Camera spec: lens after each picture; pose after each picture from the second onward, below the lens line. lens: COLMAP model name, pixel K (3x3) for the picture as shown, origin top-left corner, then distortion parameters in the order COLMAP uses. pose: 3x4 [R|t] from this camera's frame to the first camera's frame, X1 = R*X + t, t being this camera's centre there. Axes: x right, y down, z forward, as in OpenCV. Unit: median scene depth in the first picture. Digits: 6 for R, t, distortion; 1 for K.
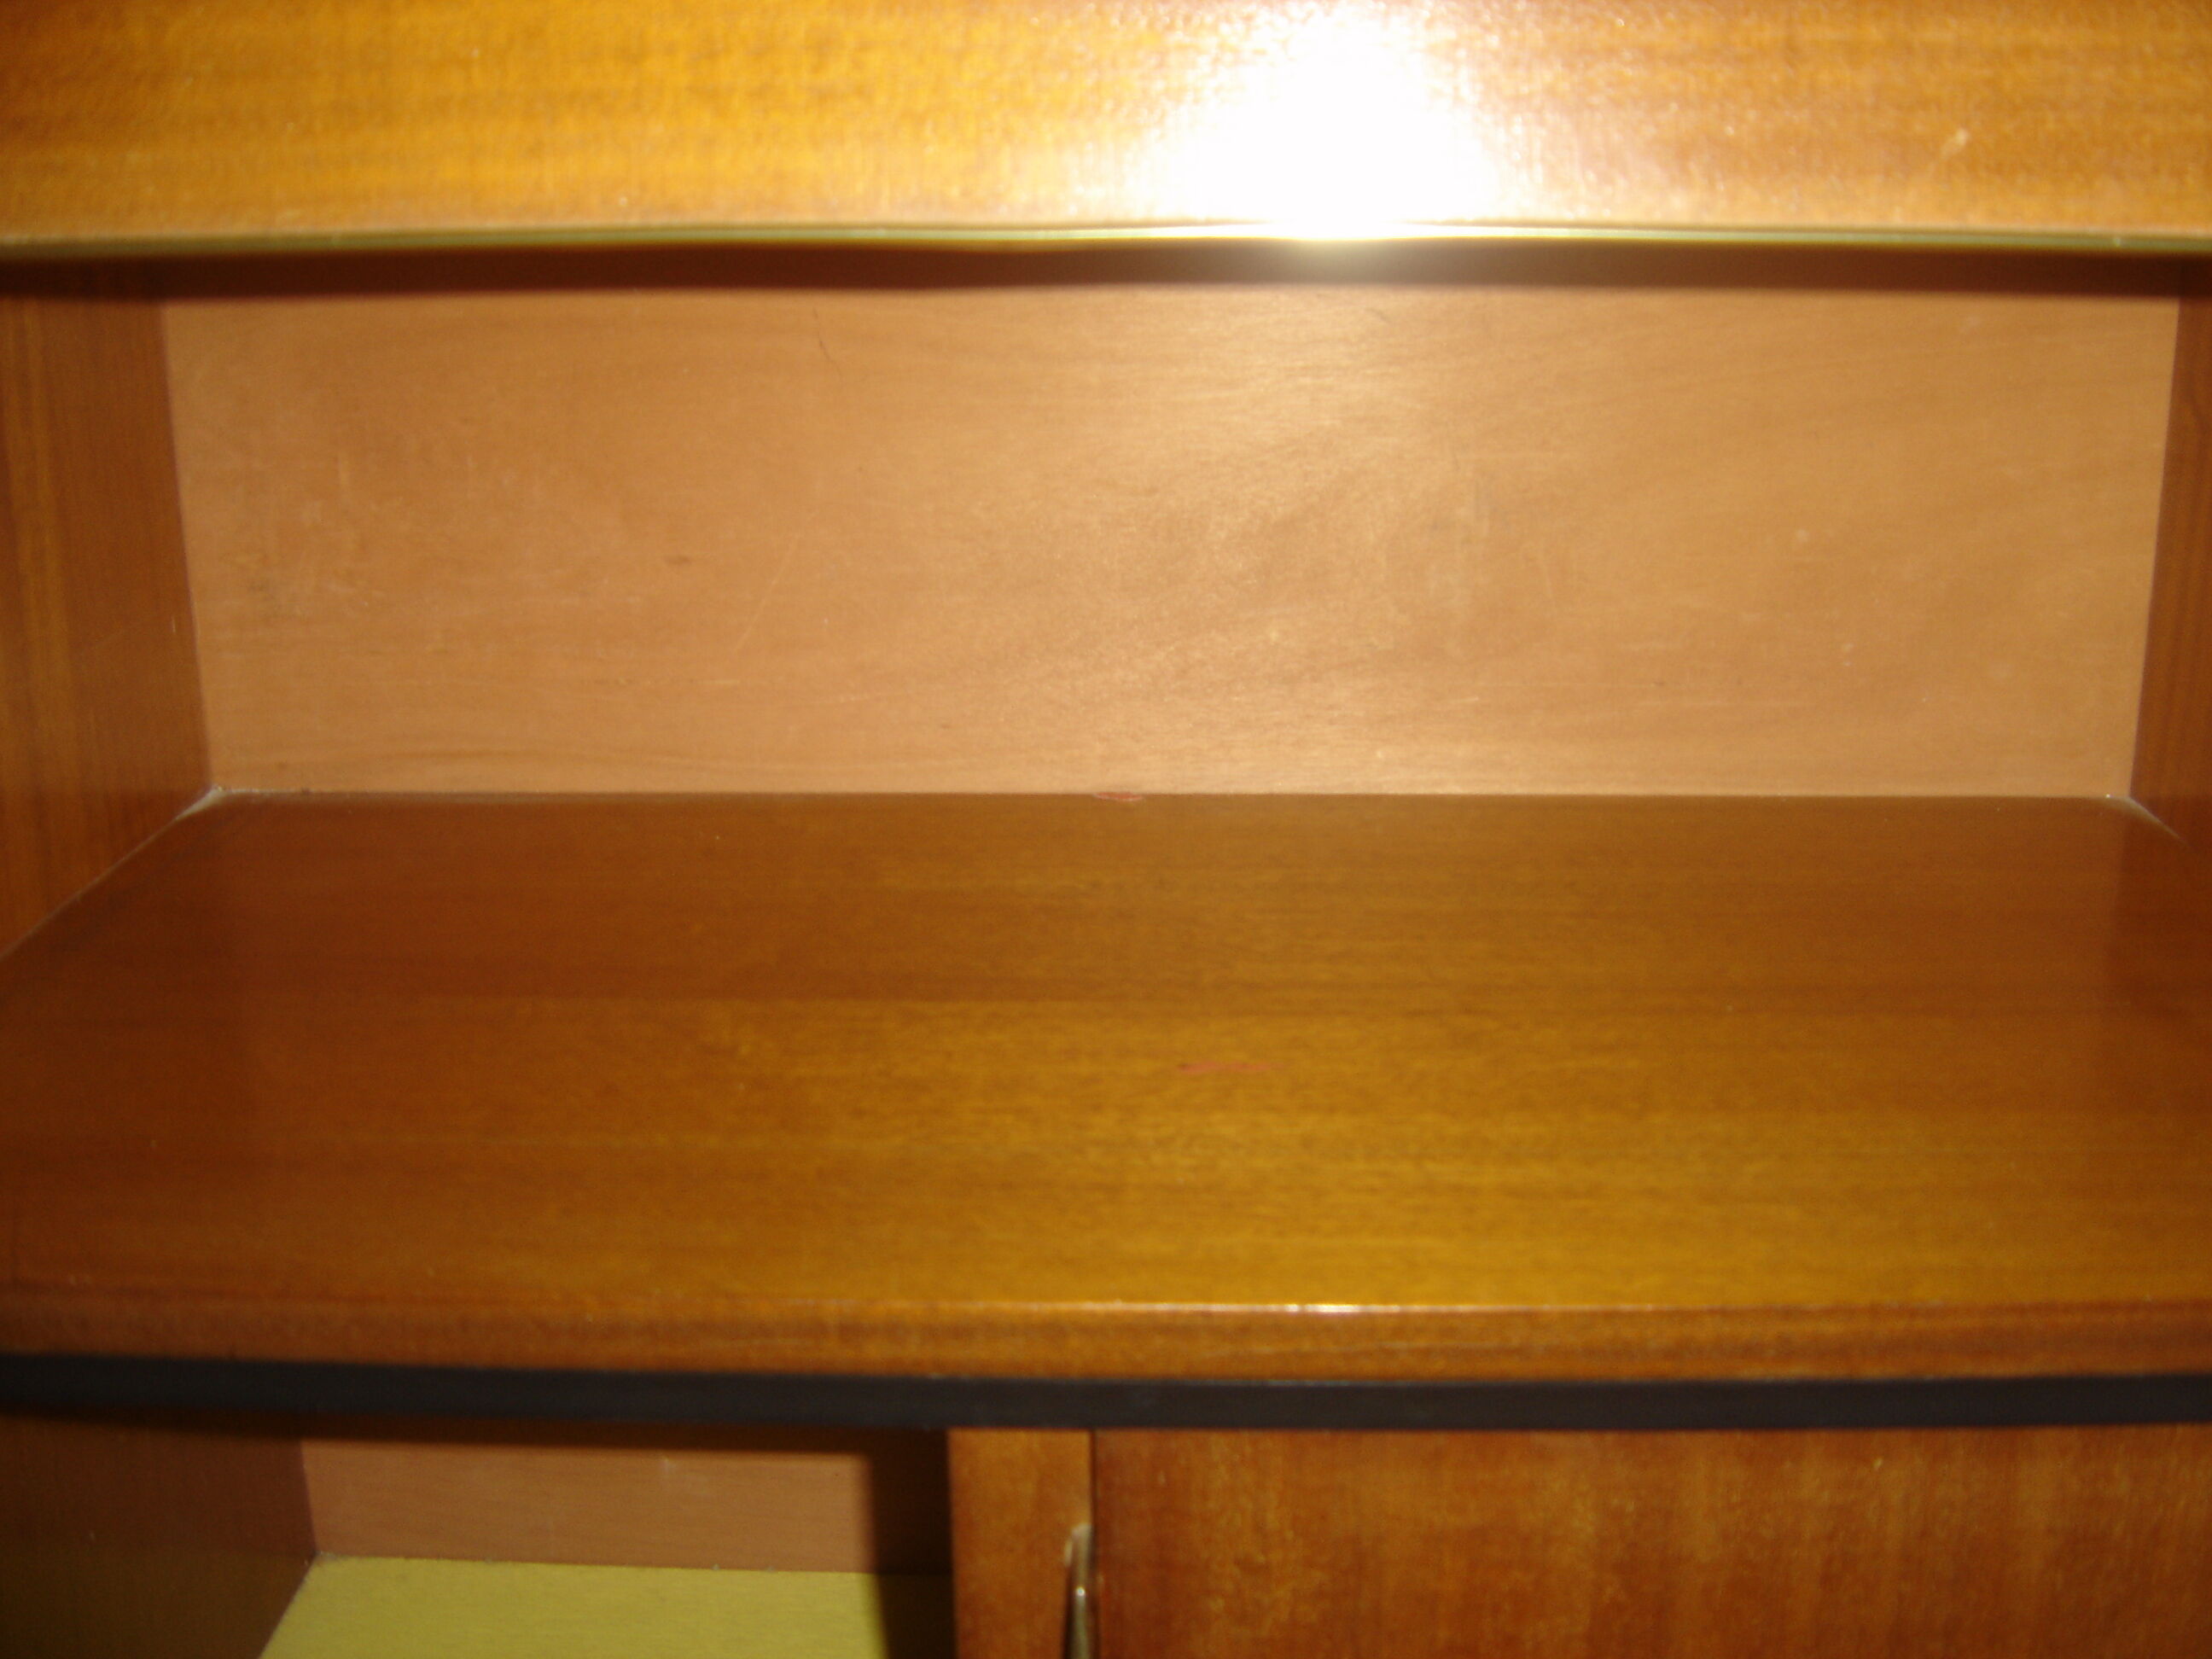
lens RADIAL K [[2486.4, 0, 1119.2], [0, 2486.4, 825.8], [0, 0, 1]] dist [-0.144797, 0.000000]
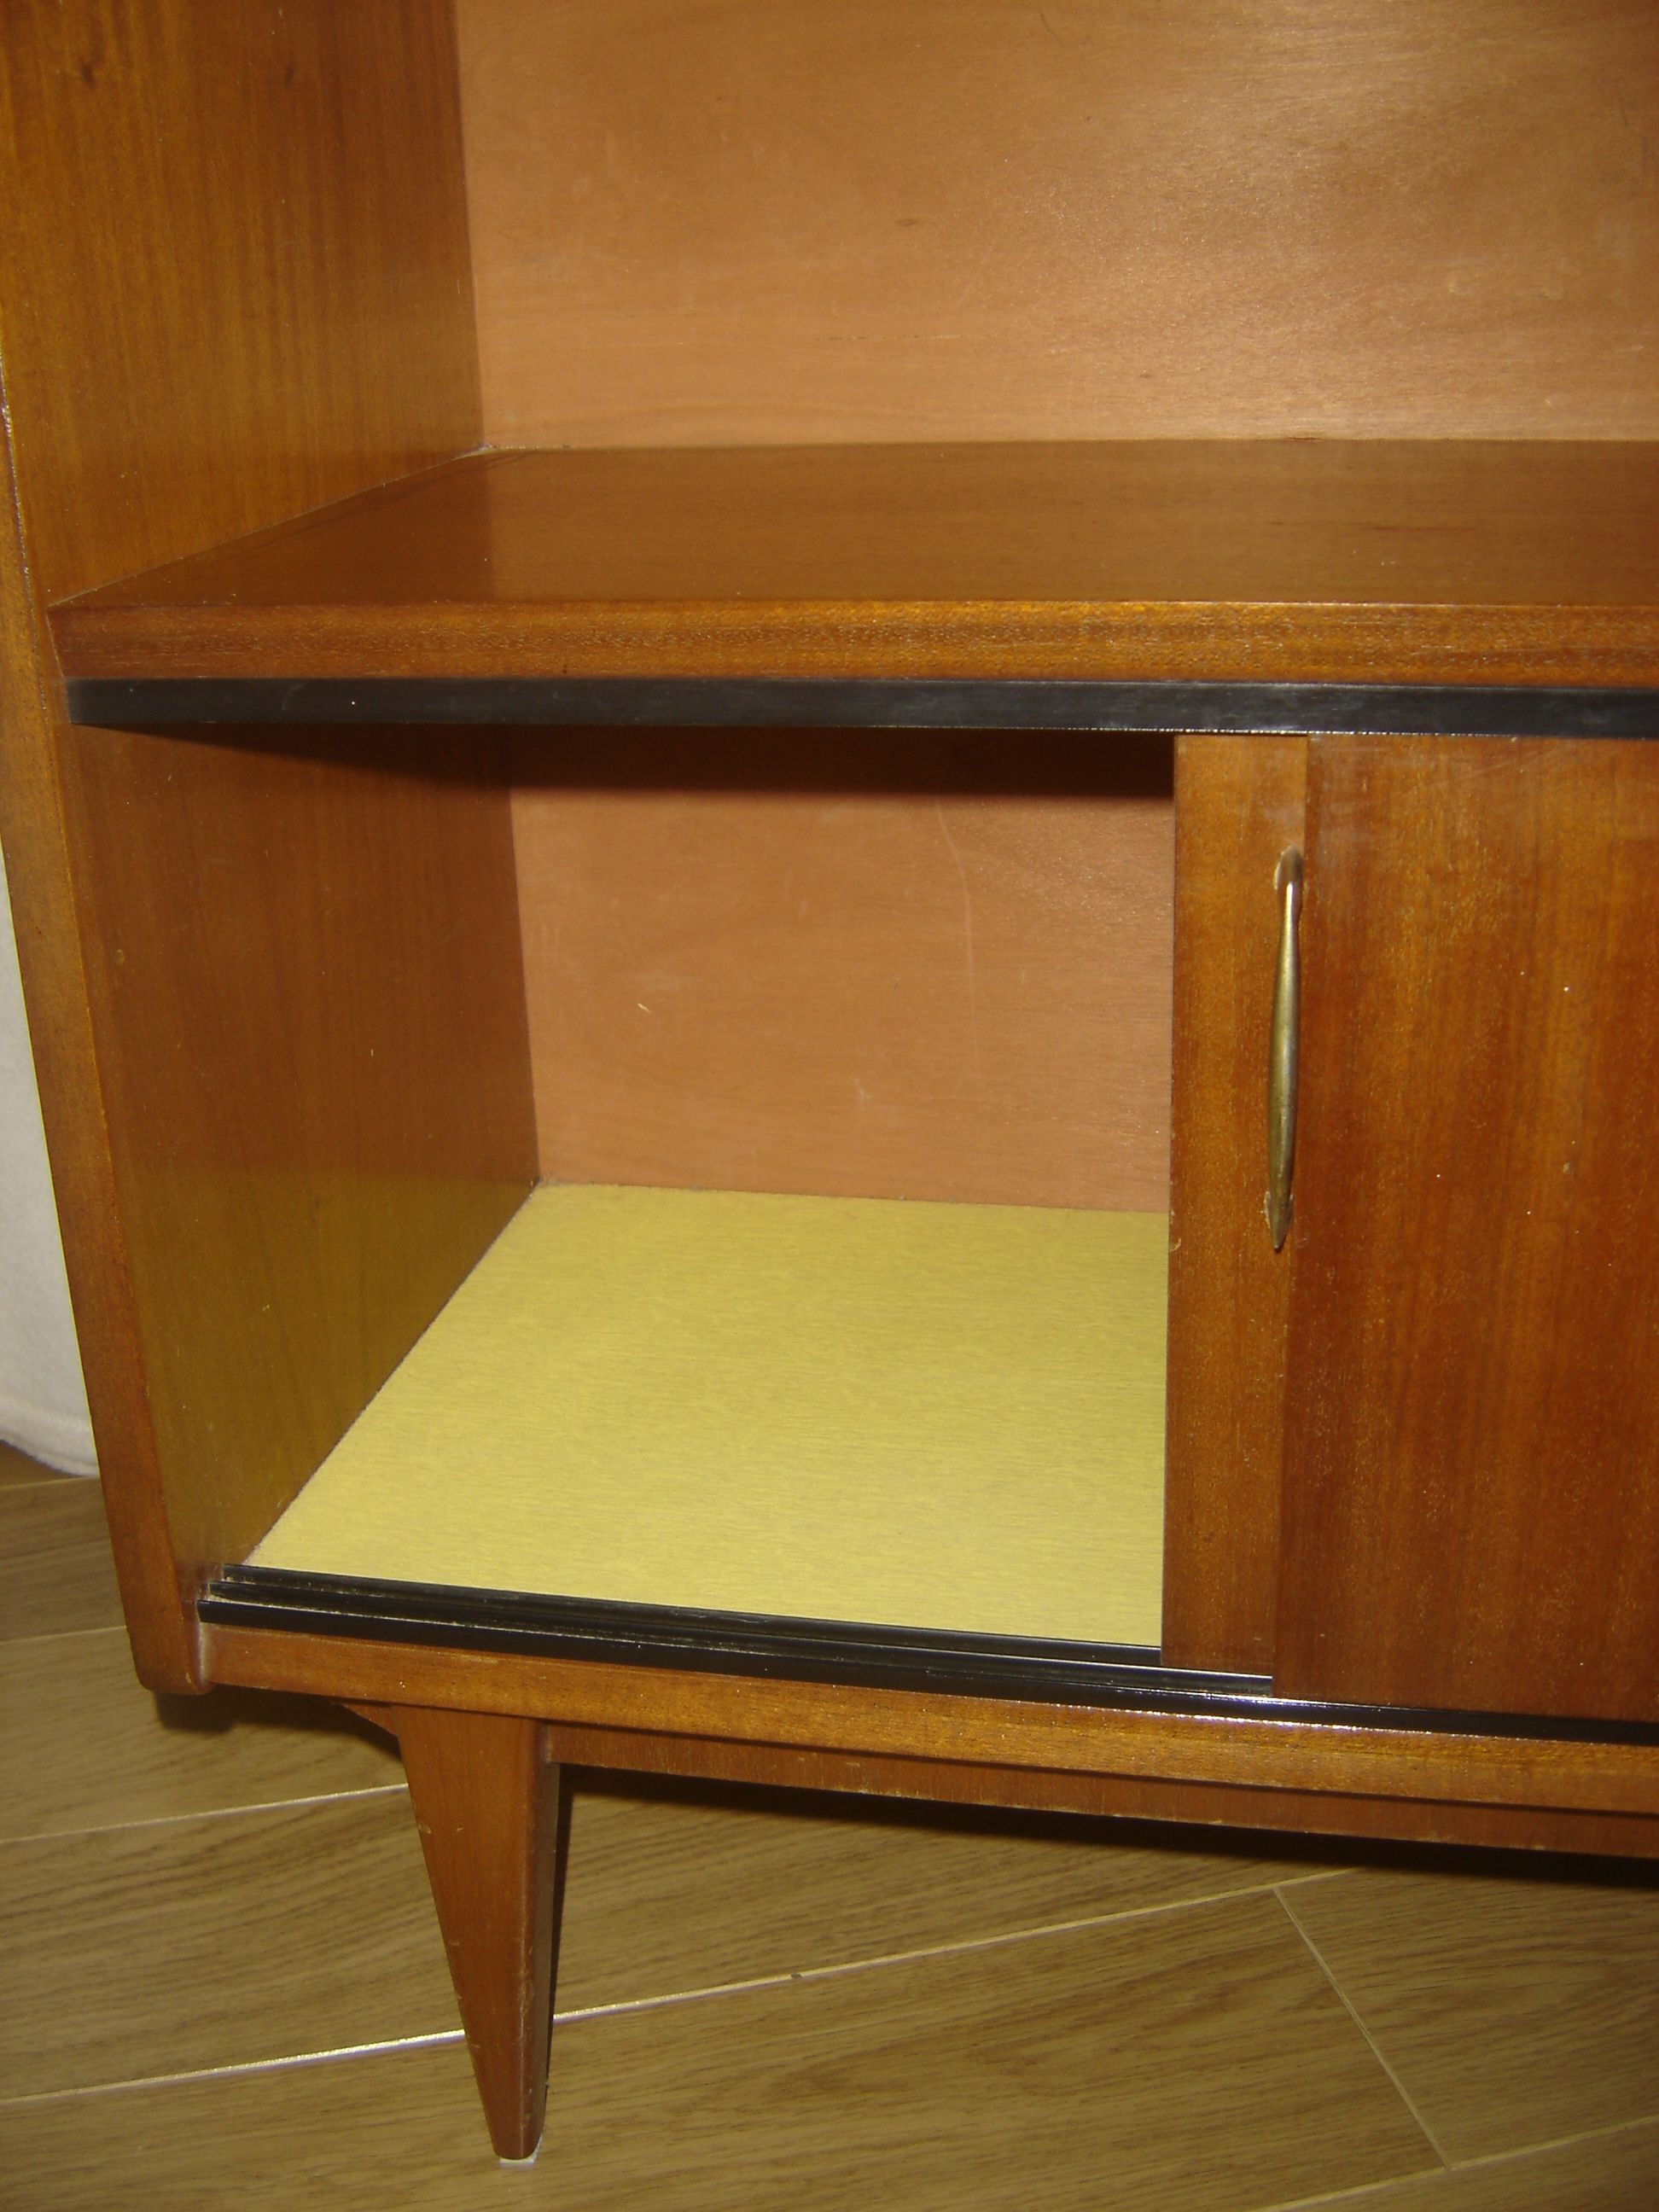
lens RADIAL K [[2486.4, 0, 779.6], [0, 2486.4, 1145.5], [0, 0, 1]] dist [-0.144797, 0.000000]
pose [[0.983749, 0.036337, -0.175833, -0.027733], [-0.023715, 0.997024, 0.073360, 0.228653], [0.177976, -0.067998, 0.981683, -0.113778]]
